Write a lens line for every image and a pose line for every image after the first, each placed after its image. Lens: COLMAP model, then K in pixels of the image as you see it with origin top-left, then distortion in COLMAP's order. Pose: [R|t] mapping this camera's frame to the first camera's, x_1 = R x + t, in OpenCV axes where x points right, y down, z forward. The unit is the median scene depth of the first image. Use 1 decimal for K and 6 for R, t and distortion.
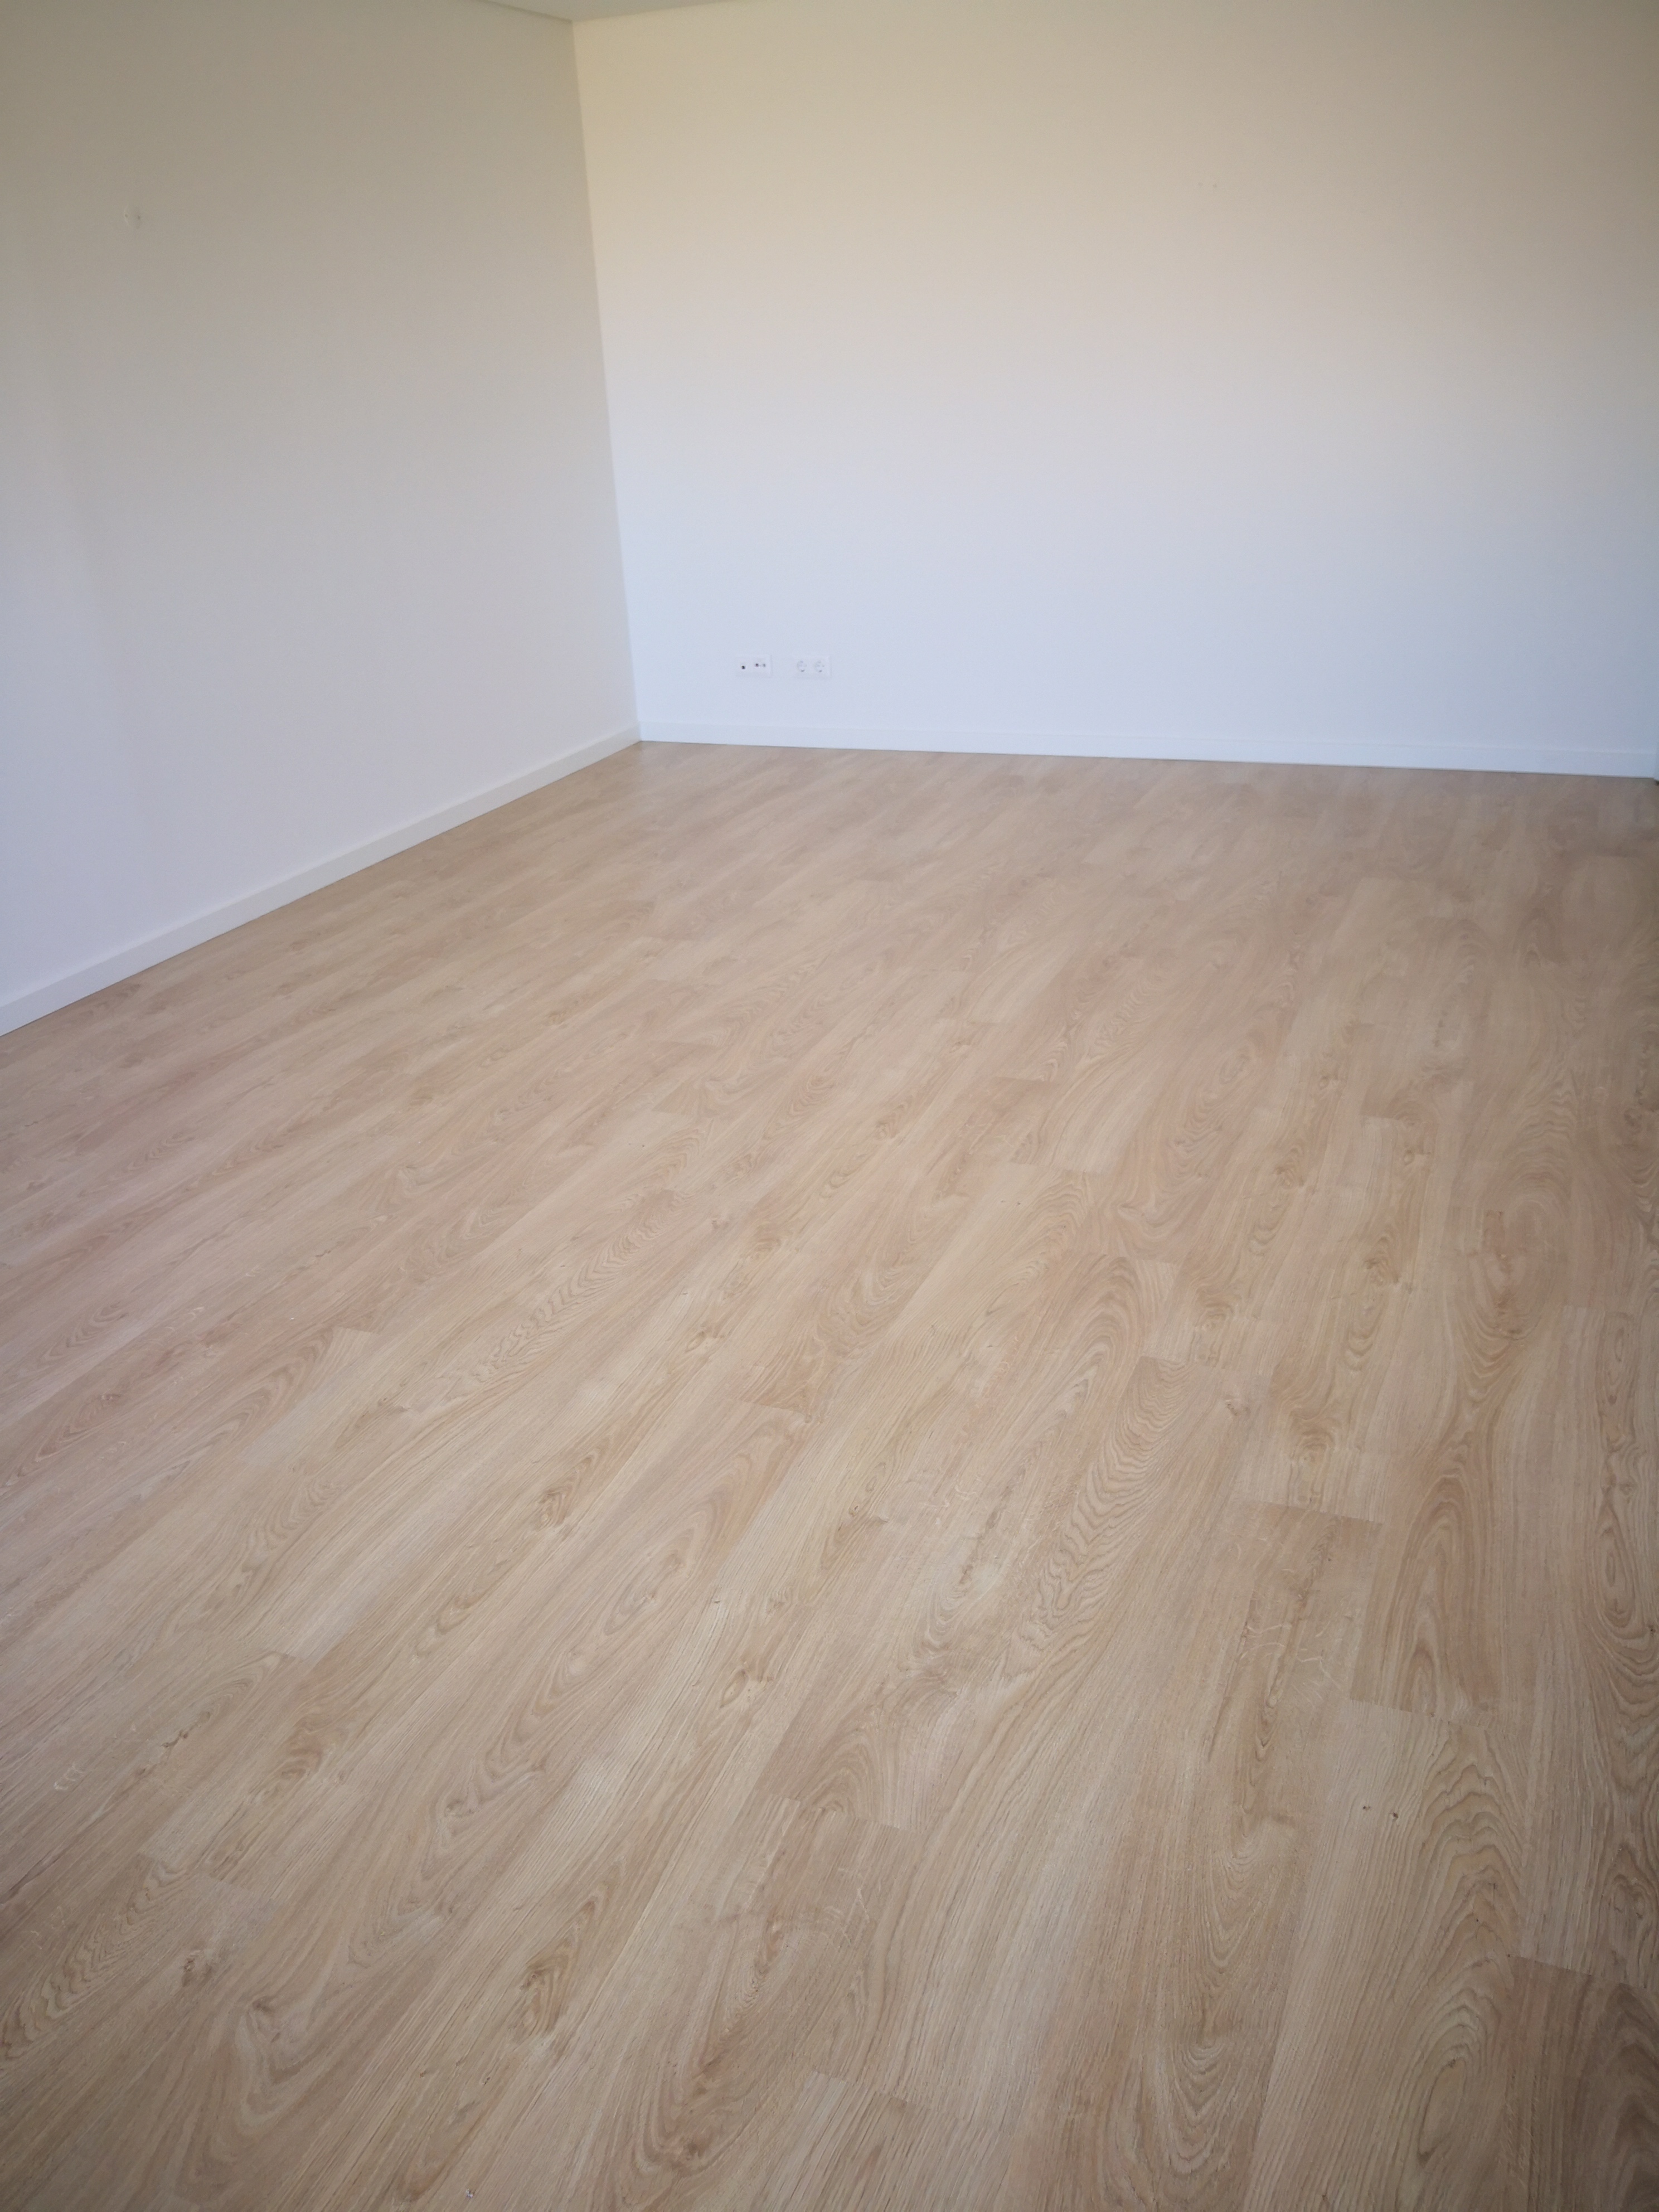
lens RADIAL K [[1958.2, 0, 829.5], [0, 1958.2, 1106.0], [0, 0, 1]] dist [0.052658, -0.007471]
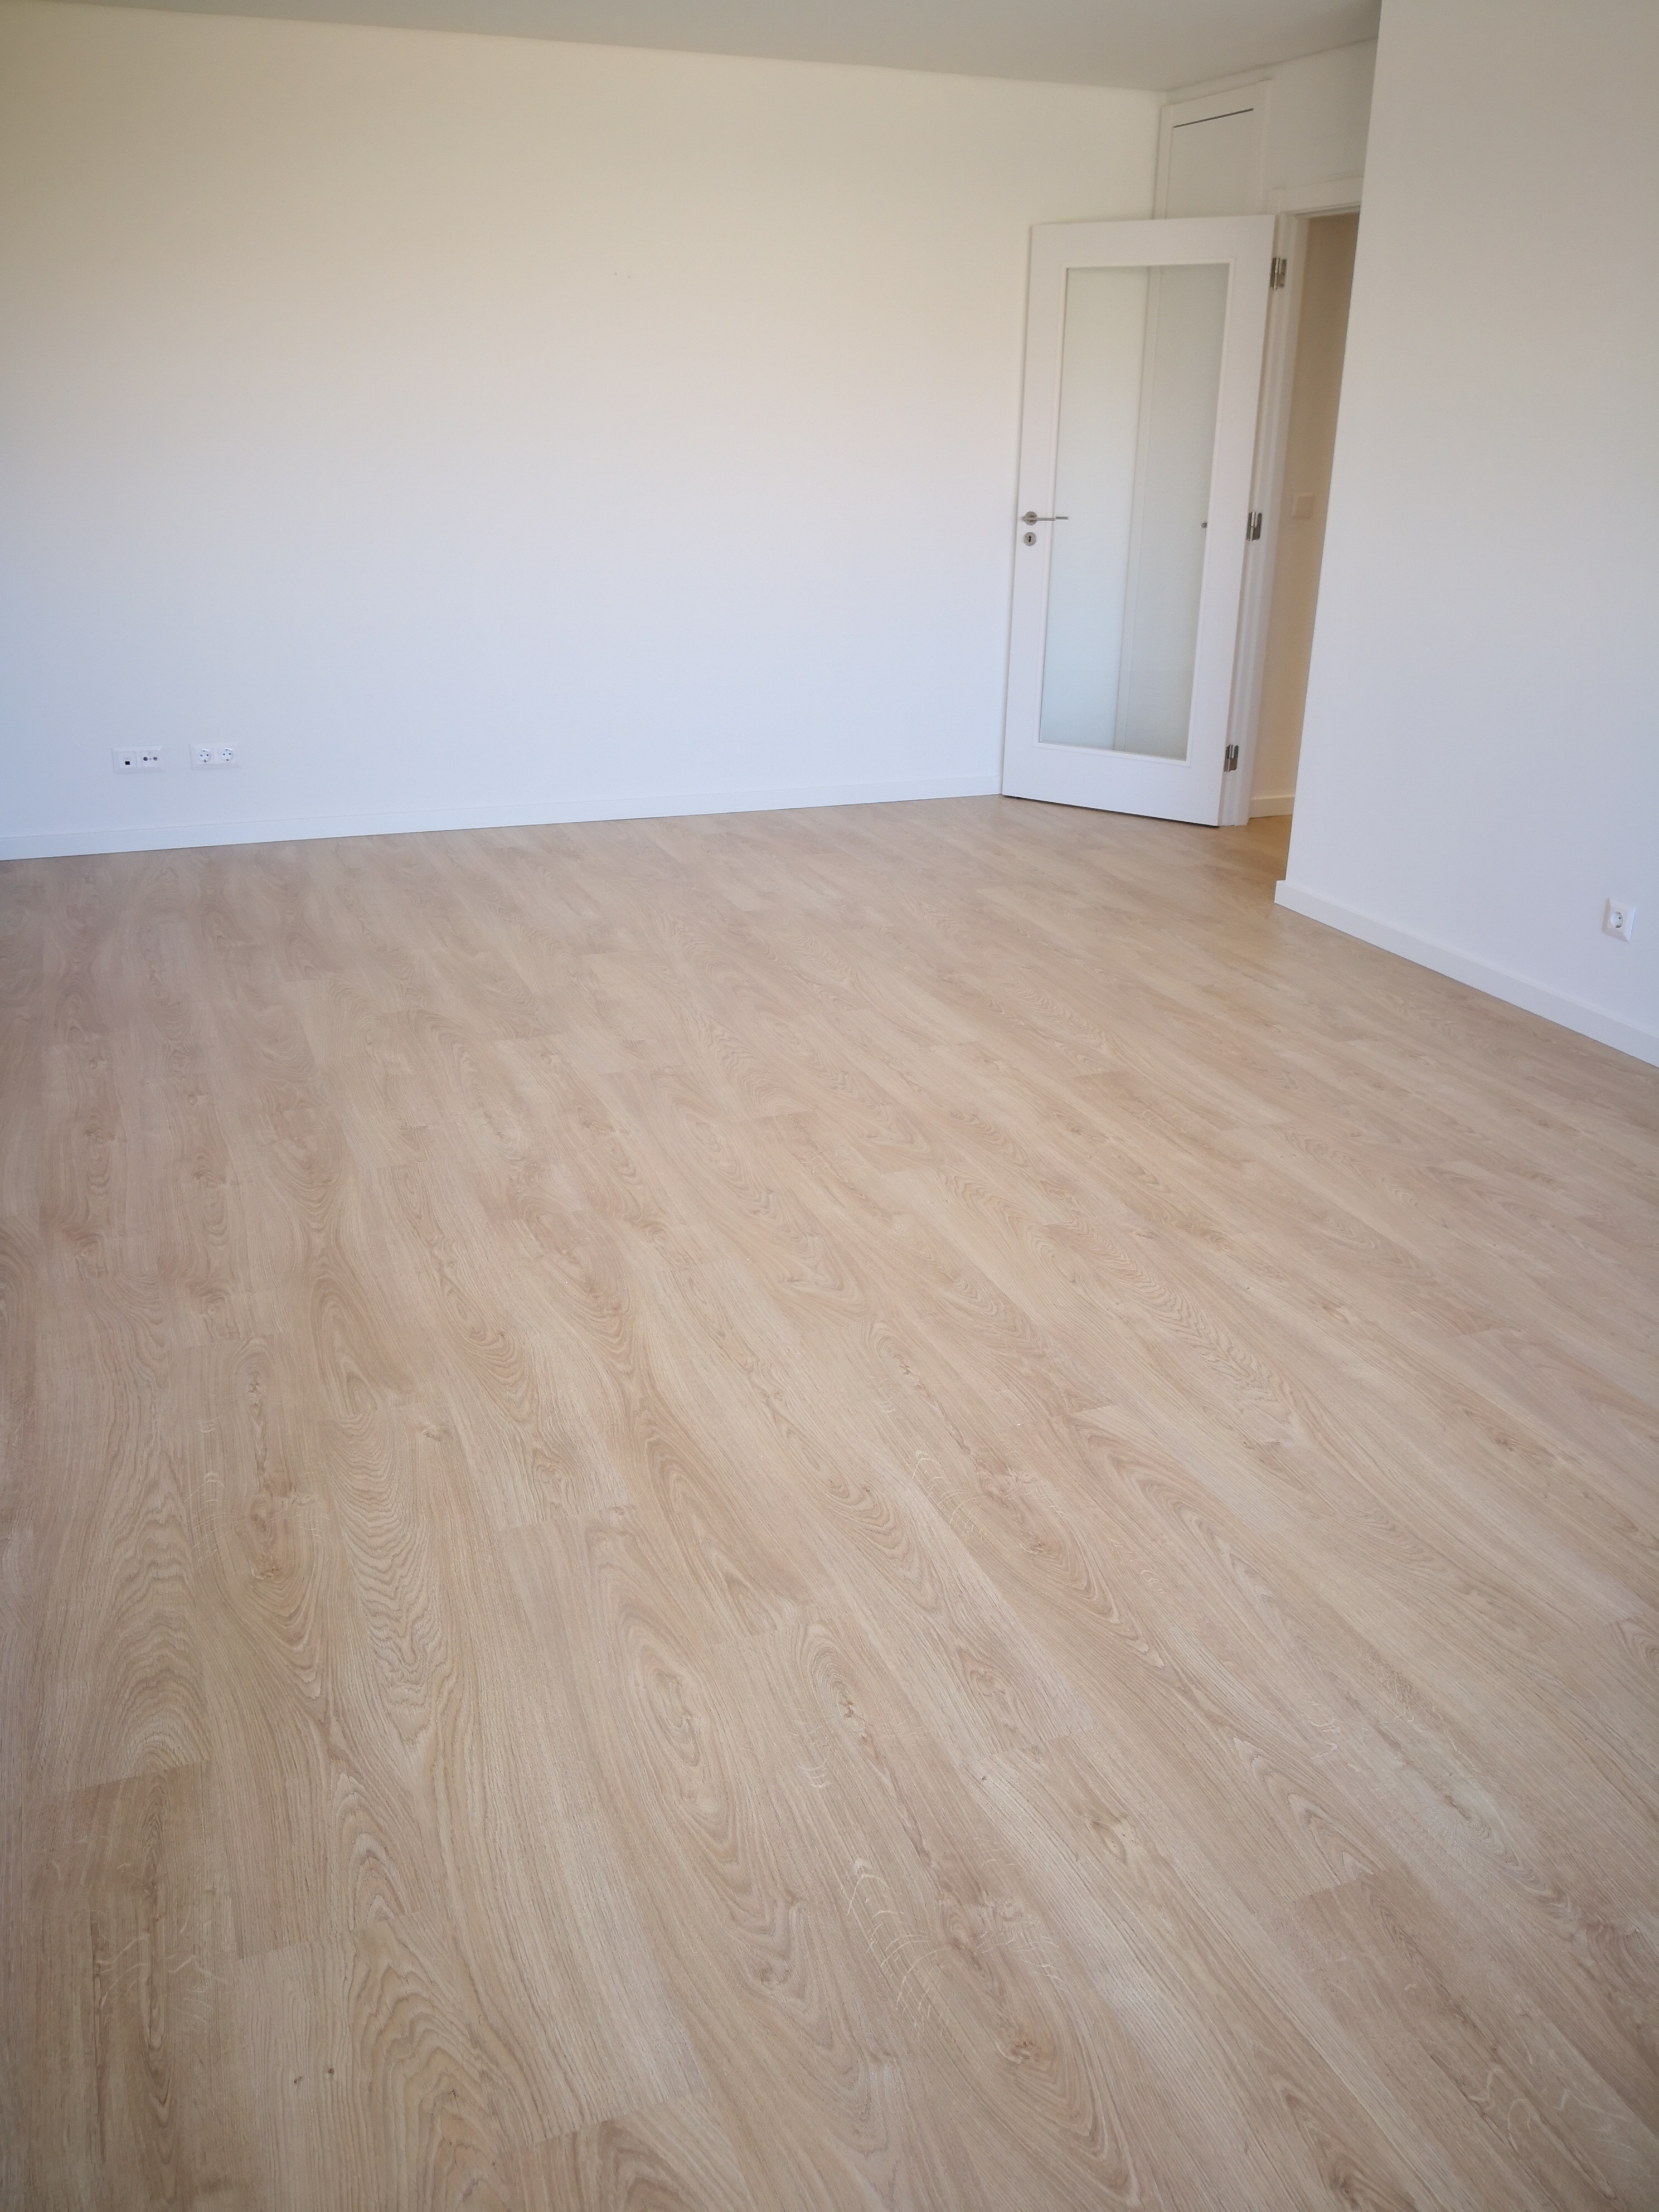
lens RADIAL K [[1857.3, 0, 829.5], [0, 1857.3, 1106.0], [0, 0, 1]] dist [0.033680, 0.006736]
pose [[0.671938, -0.193900, 0.714775, -0.720067], [0.217129, 0.974286, 0.060182, -0.086789], [-0.708064, 0.114760, 0.696761, 0.329362]]
